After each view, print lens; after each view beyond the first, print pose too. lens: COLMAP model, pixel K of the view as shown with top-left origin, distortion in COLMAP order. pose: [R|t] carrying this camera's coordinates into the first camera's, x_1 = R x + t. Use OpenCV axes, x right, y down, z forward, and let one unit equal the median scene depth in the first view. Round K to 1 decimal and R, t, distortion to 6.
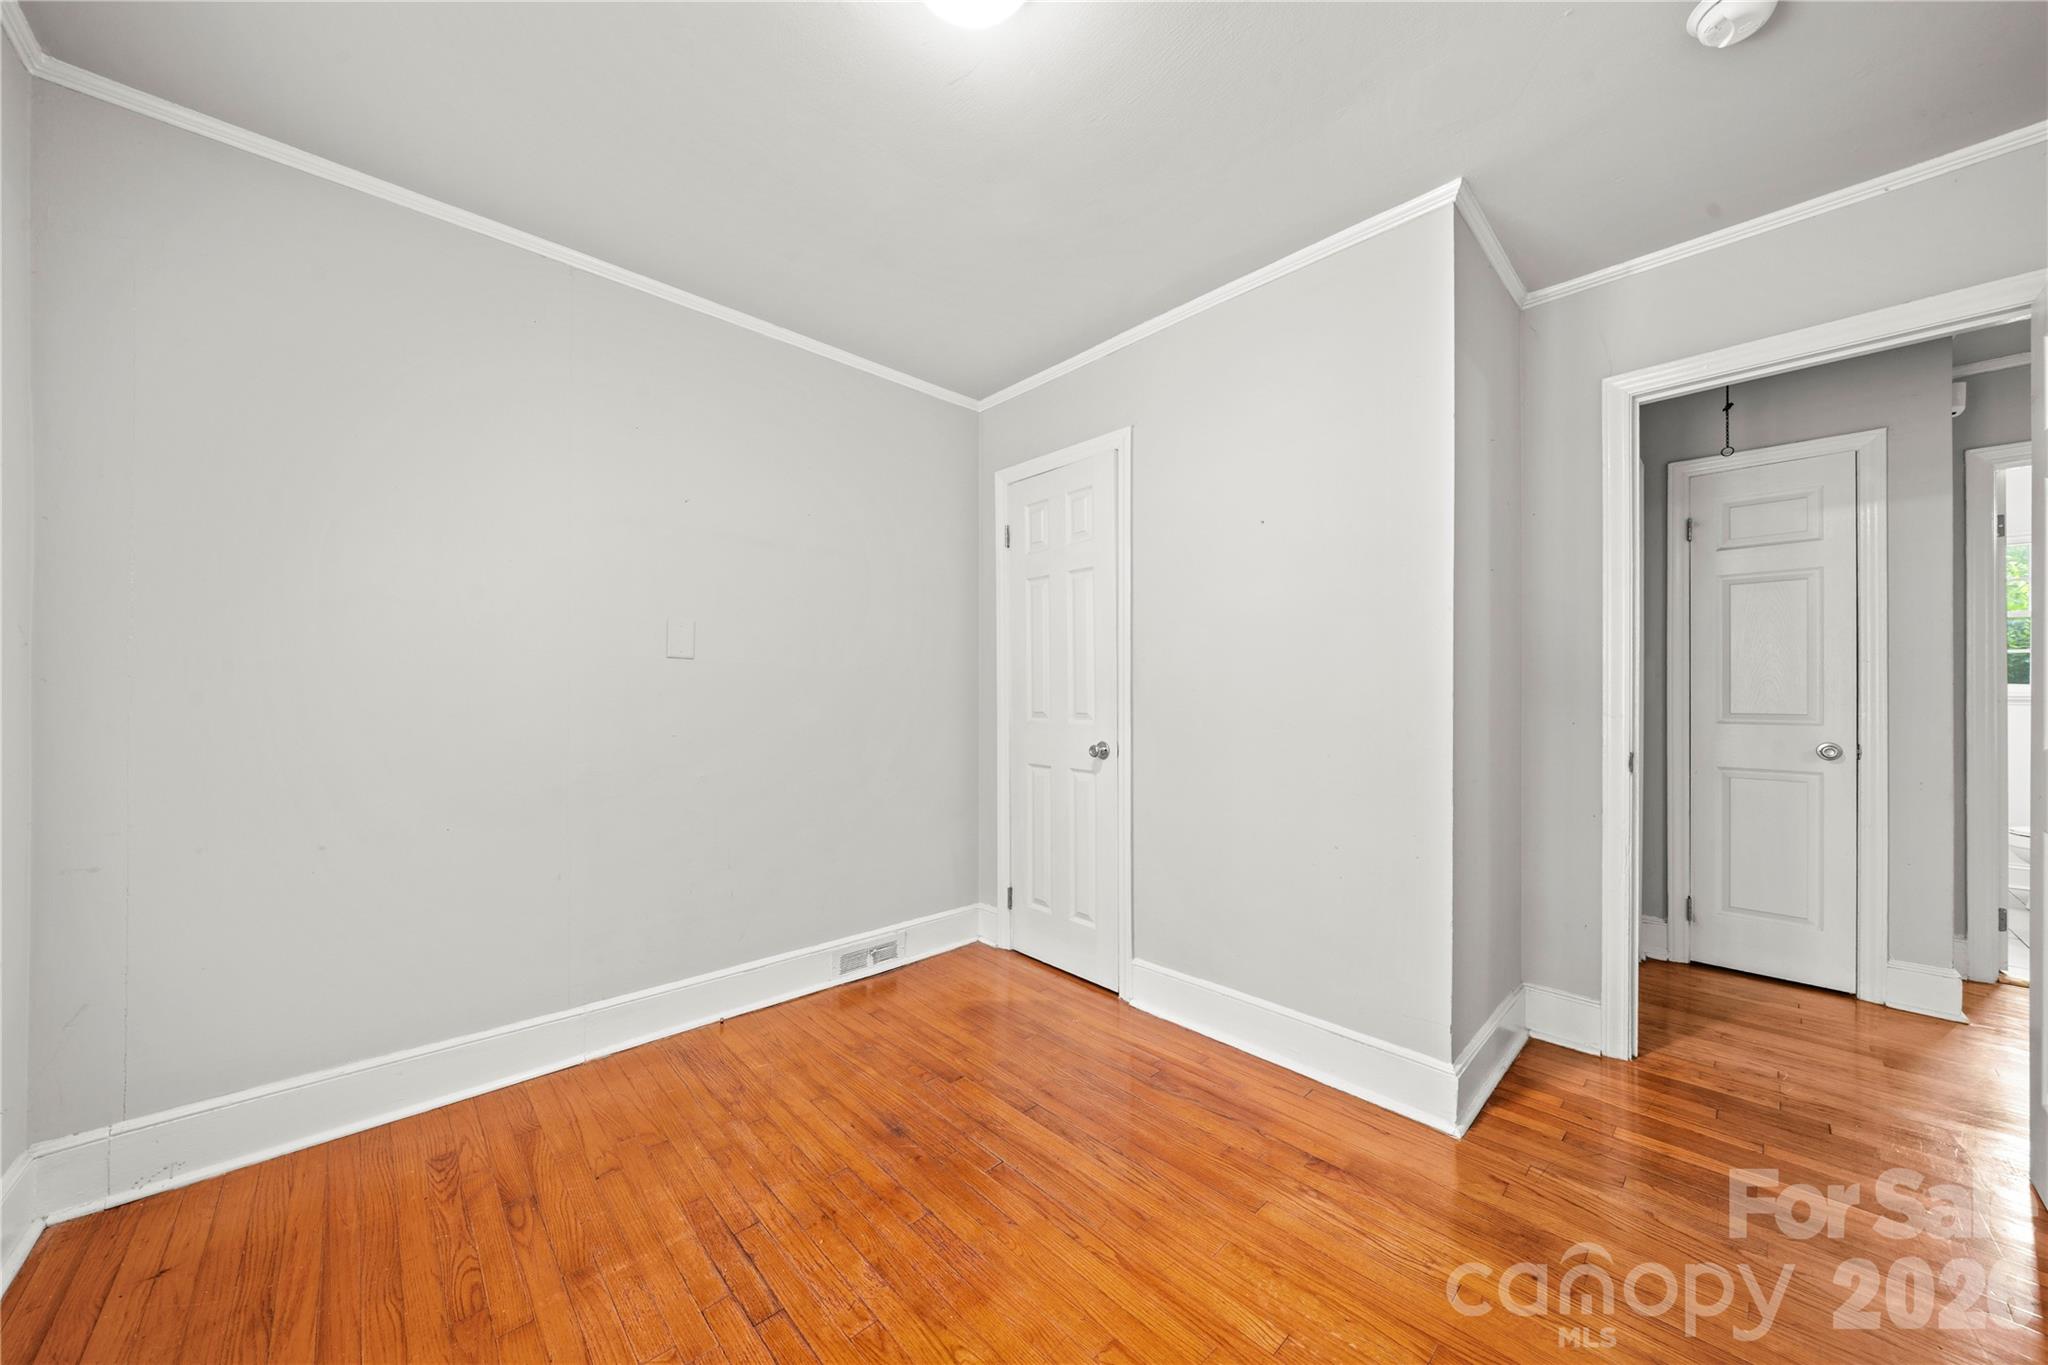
lens RADIAL K [[699.8, 0, 1019.5], [0, 699.8, 700.2], [0, 0, 1]] dist [-0.004906, -0.000112]
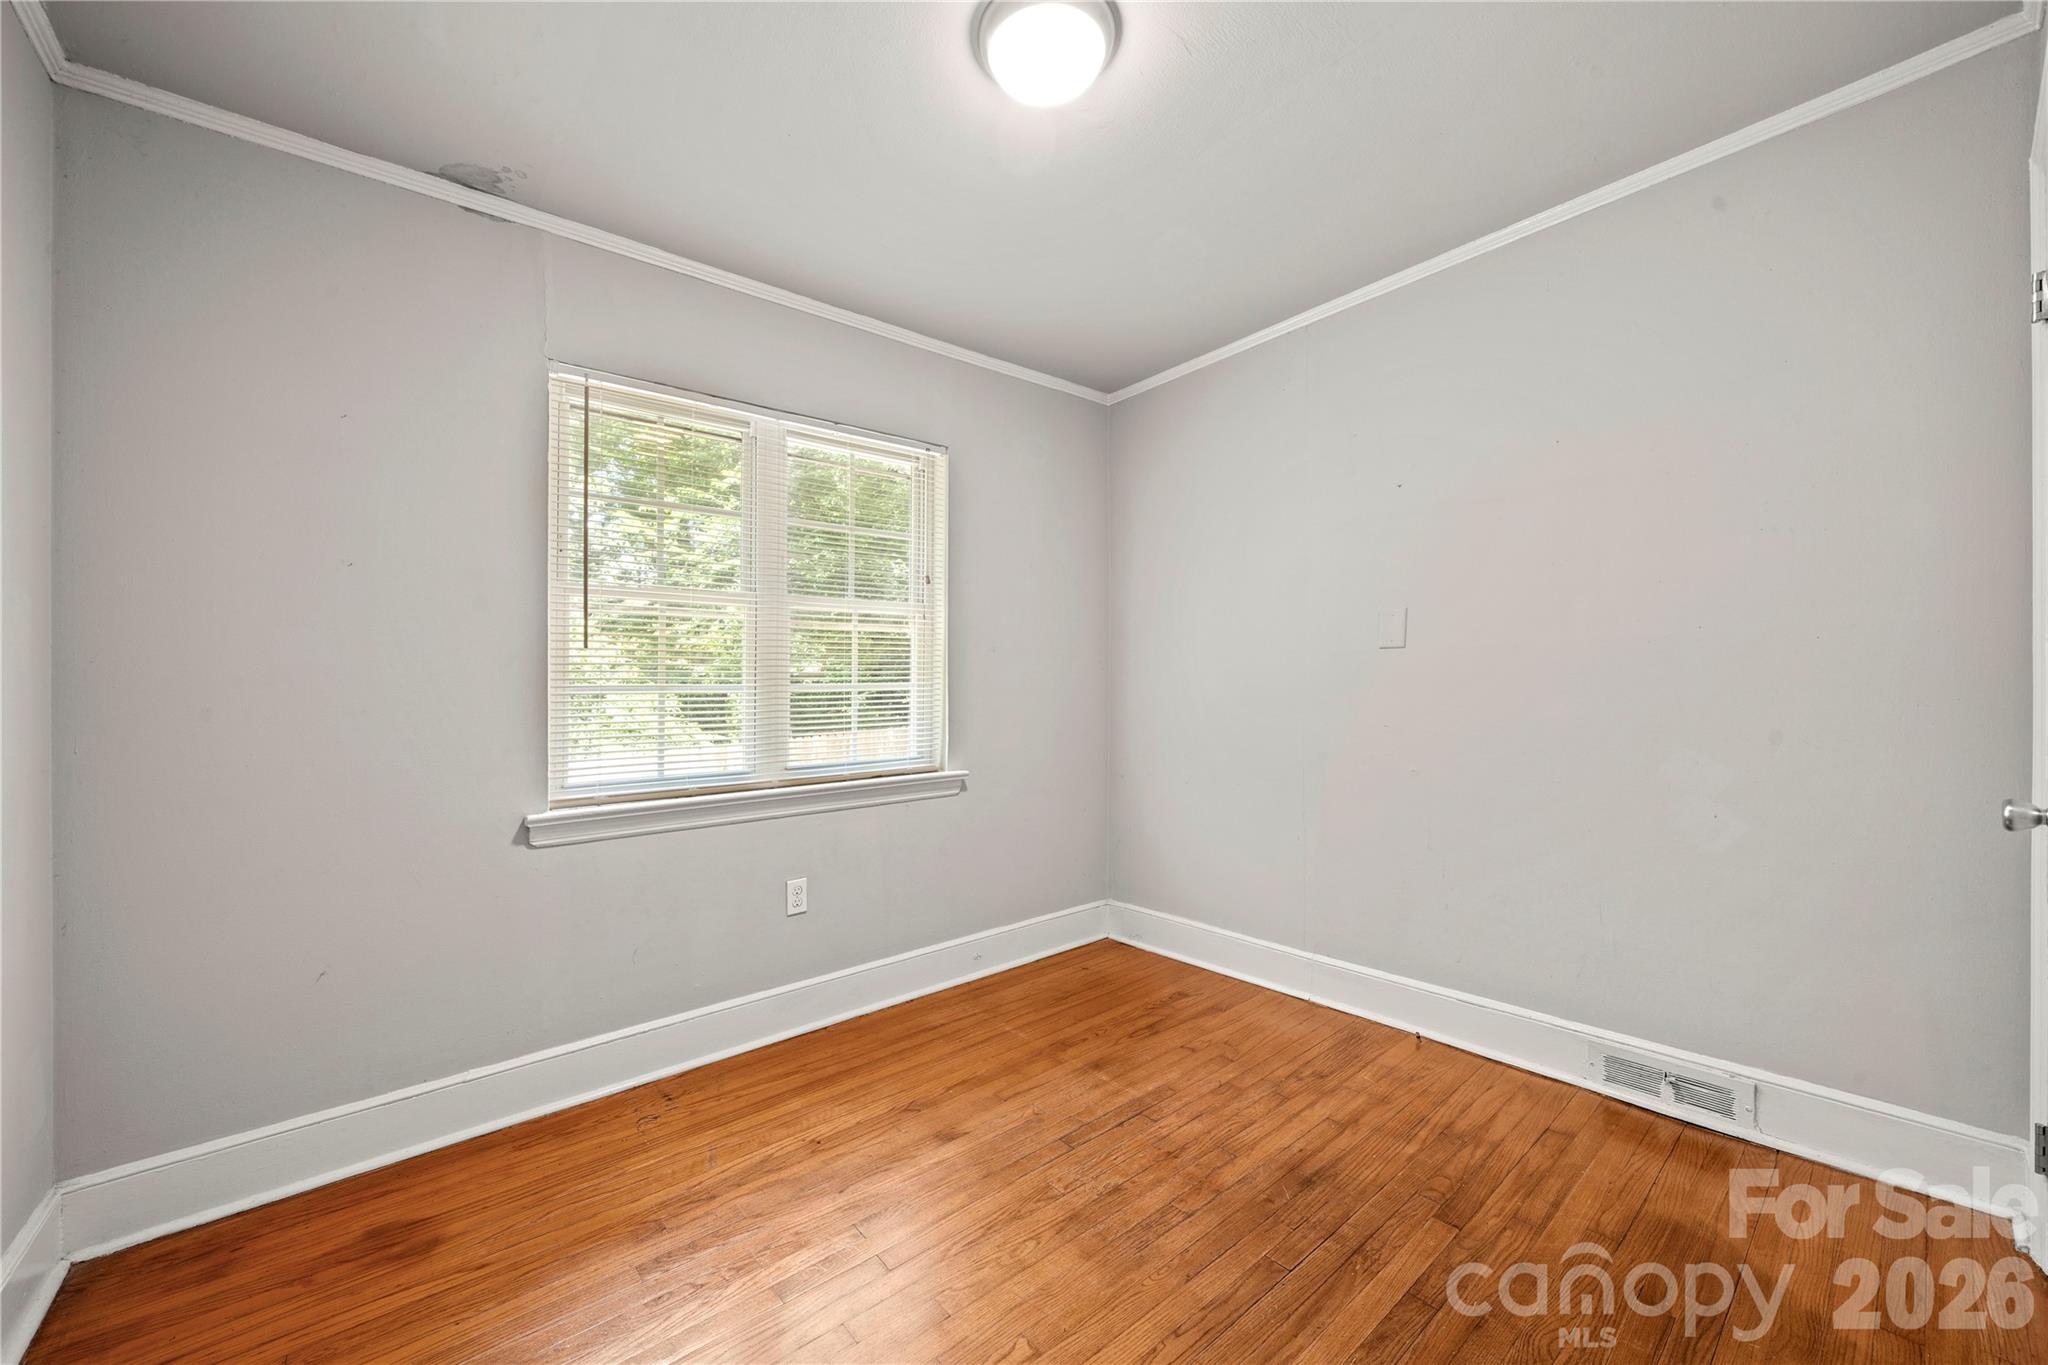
lens RADIAL K [[771.1, 0, 1026.3], [0, 771.1, 687.7], [0, 0, 1]] dist [-0.001714, -0.000676]
pose [[-0.039945, -0.005511, -0.999187, 0.854440], [0.011383, 0.999917, -0.005970, -0.004382], [0.999137, -0.011612, -0.039879, 0.725733]]
